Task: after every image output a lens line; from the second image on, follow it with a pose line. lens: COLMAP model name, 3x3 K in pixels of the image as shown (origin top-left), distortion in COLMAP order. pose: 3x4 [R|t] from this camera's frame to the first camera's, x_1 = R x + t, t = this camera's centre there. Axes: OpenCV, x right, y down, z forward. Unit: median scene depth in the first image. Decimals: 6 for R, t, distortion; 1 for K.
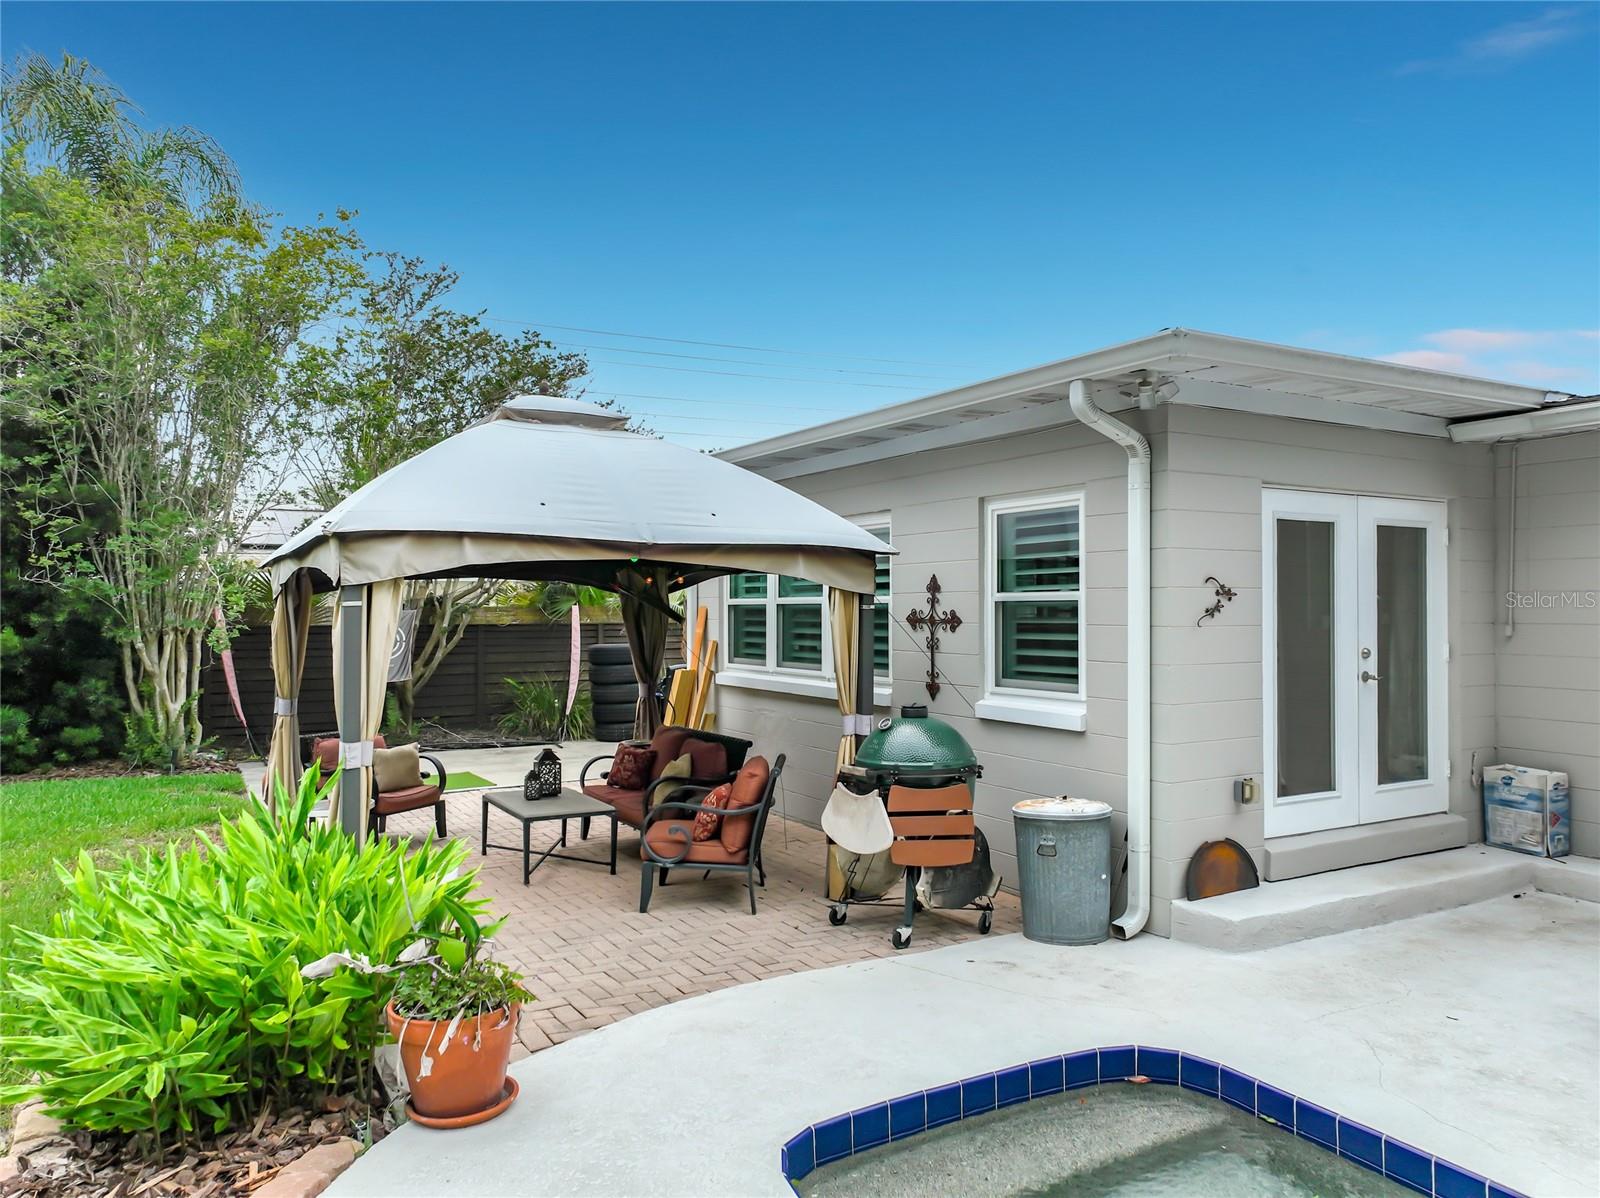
lens RADIAL K [[1128.2, 0, 797.8], [0, 1128.2, 603.4], [0, 0, 1]] dist [-0.001464, 0.022557]
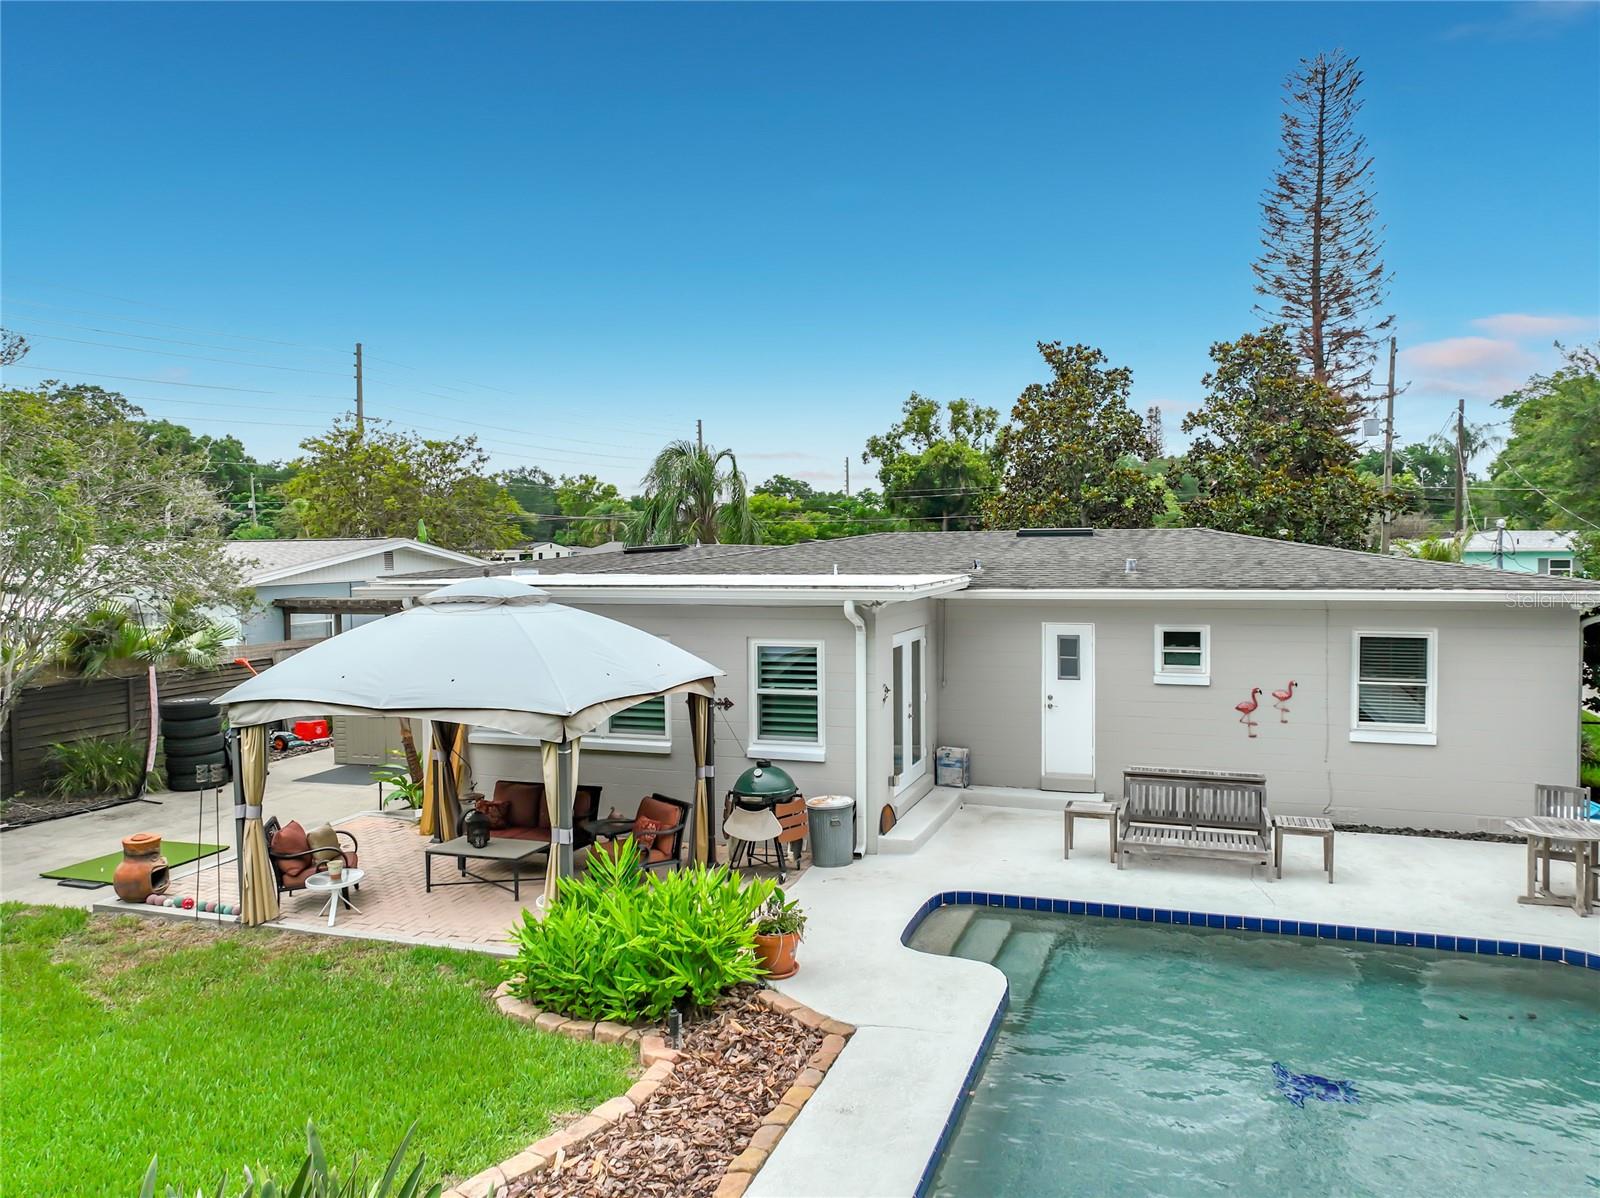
lens RADIAL K [[1140.2, 0, 817.9], [0, 1140.2, 582.3], [0, 0, 1]] dist [-0.004108, 0.022506]
pose [[0.753417, -0.027827, 0.656954, -1.029097], [0.007102, 0.999390, 0.034187, -0.261715], [-0.657504, -0.021091, 0.753155, -0.488090]]
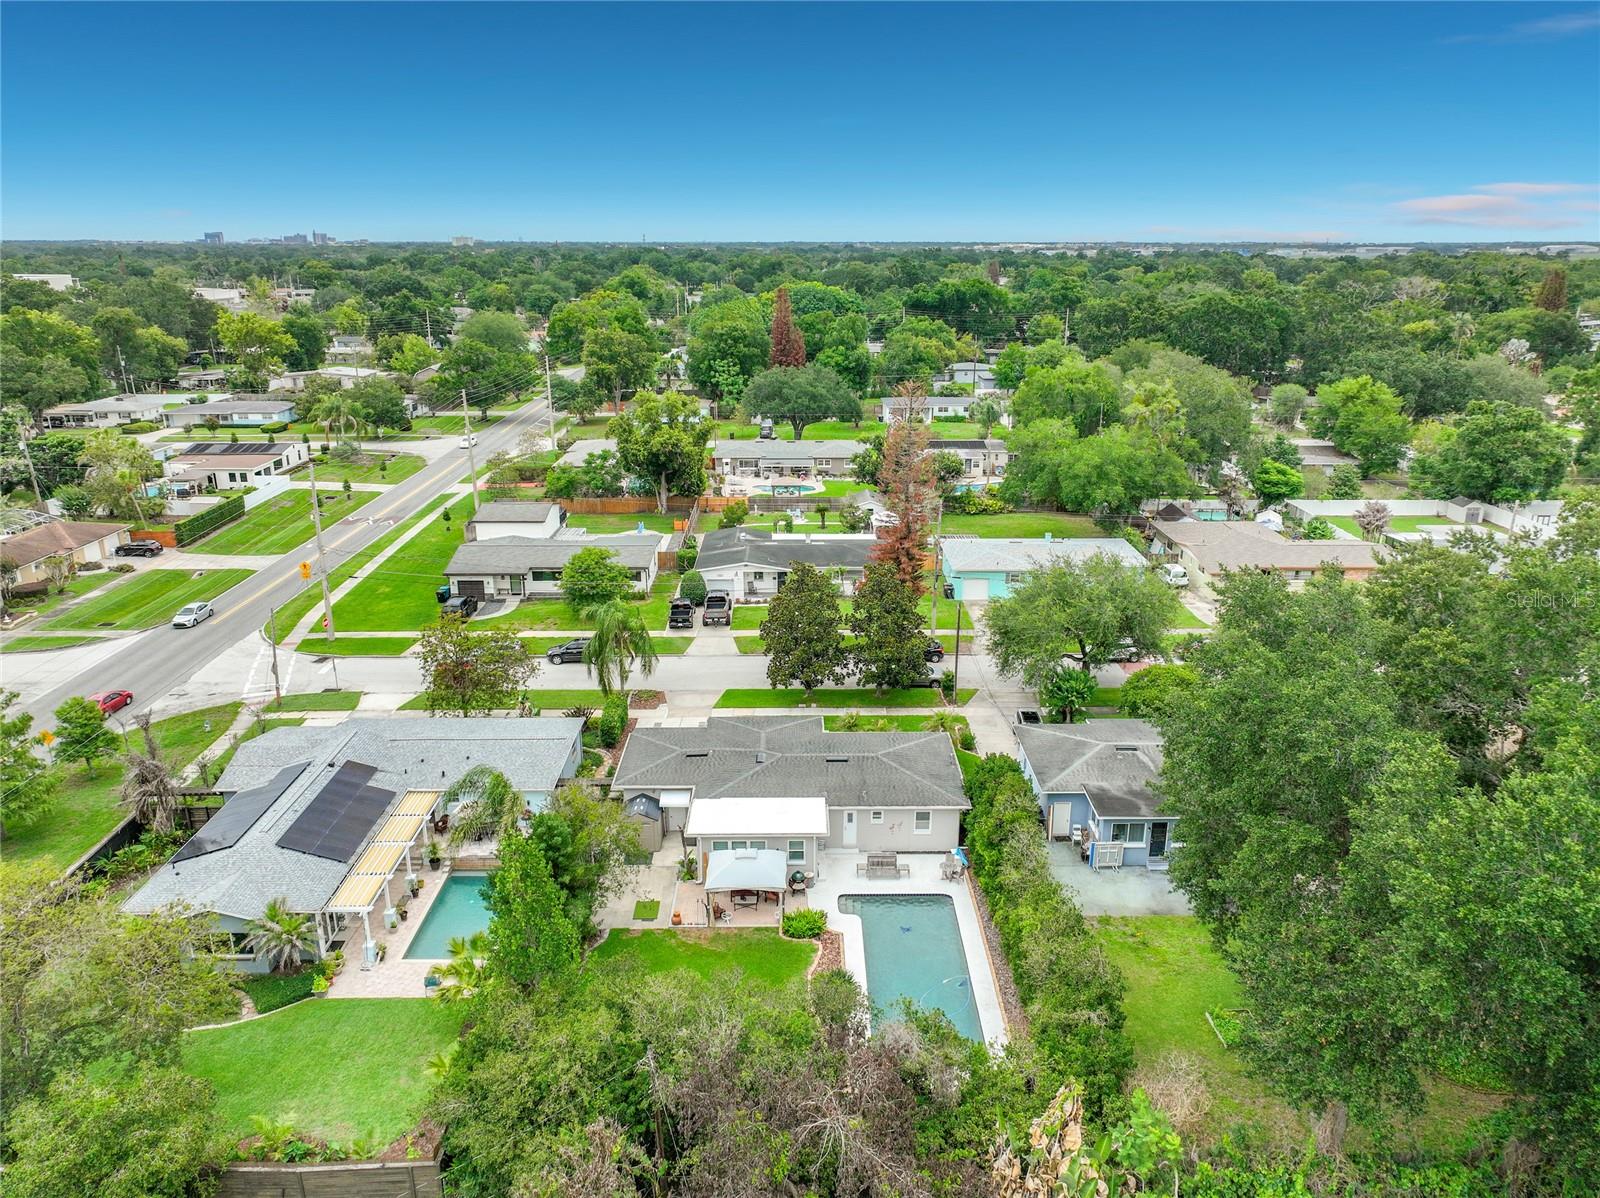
lens RADIAL K [[1144.0, 0, 801.0], [0, 1144.0, 603.5], [0, 0, 1]] dist [0.005521, 0.004551]
pose [[0.500020, -0.266978, 0.823834, -6.381824], [0.004103, 0.952014, 0.306027, -4.420347], [-0.866004, -0.149640, 0.477122, -2.850305]]
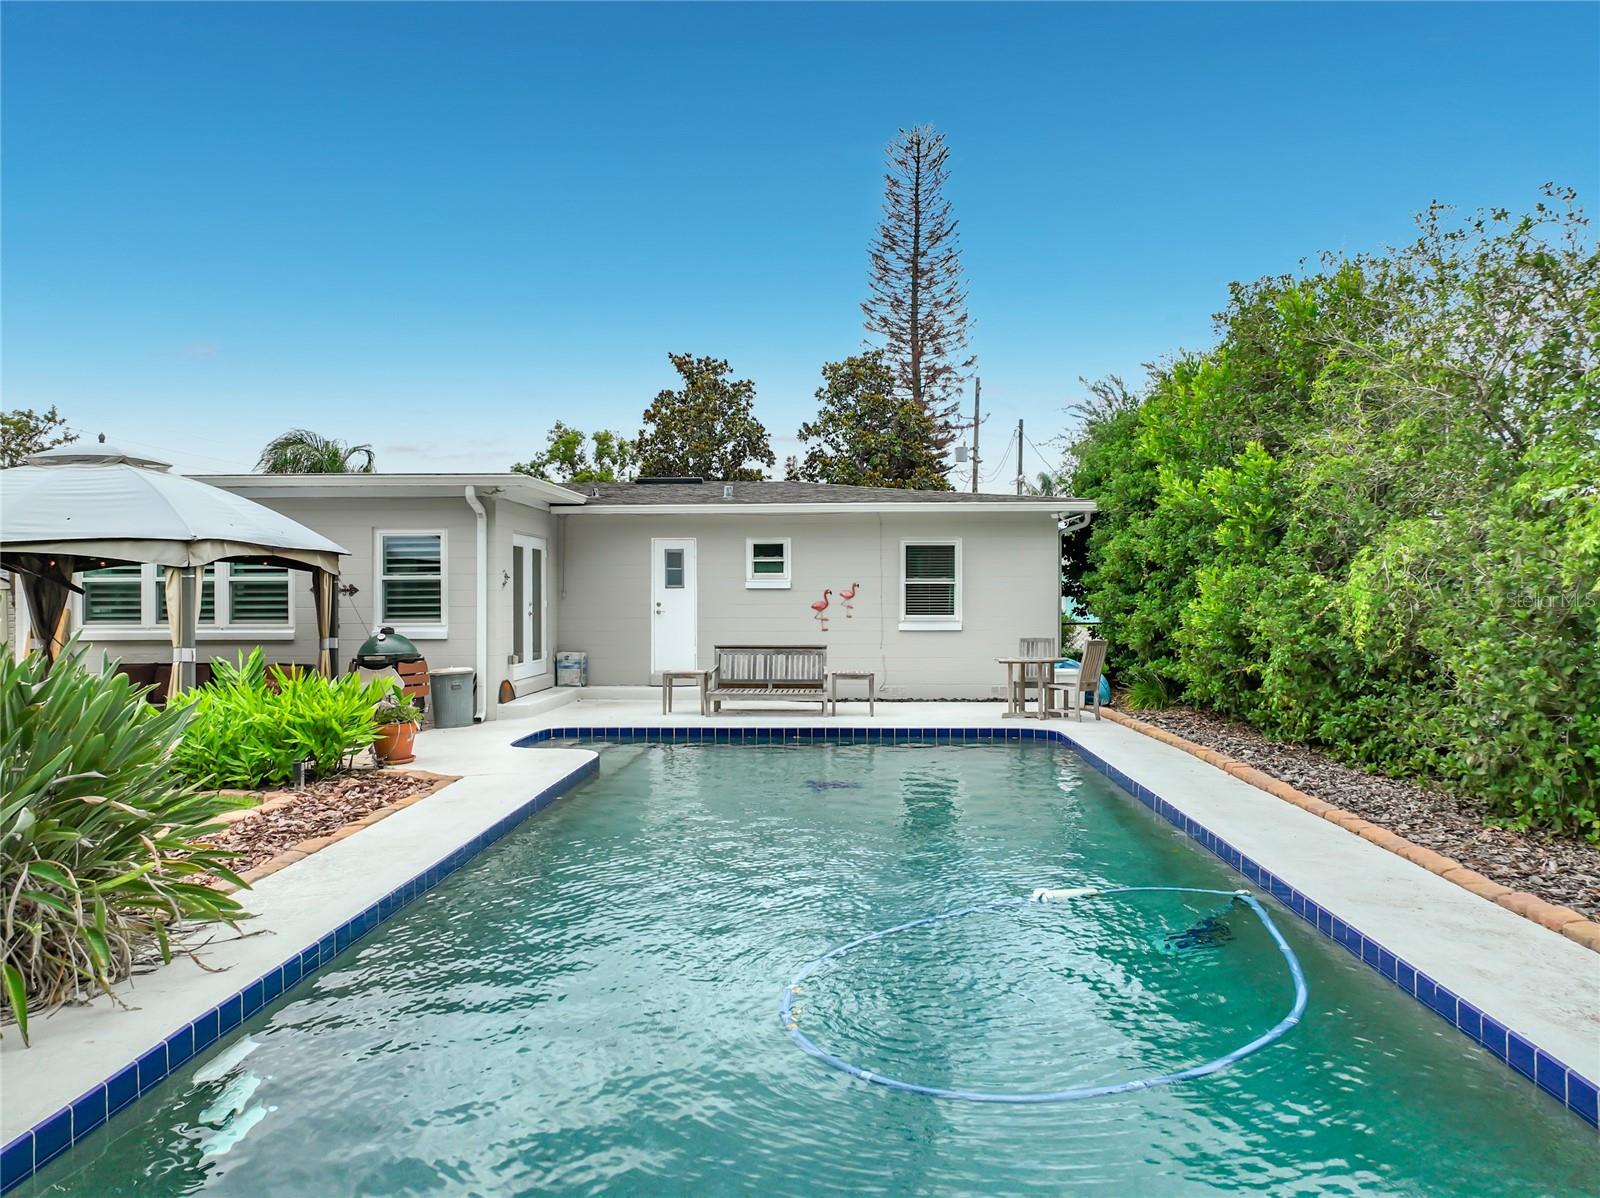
lens RADIAL K [[1136.9, 0, 819.0], [0, 1136.9, 595.2], [0, 0, 1]] dist [0.001358, -0.002304]
pose [[0.520977, -0.001178, 0.853570, -1.204927], [0.001220, 0.999999, 0.000636, 0.026319], [-0.853570, 0.000710, 0.520978, -0.739801]]
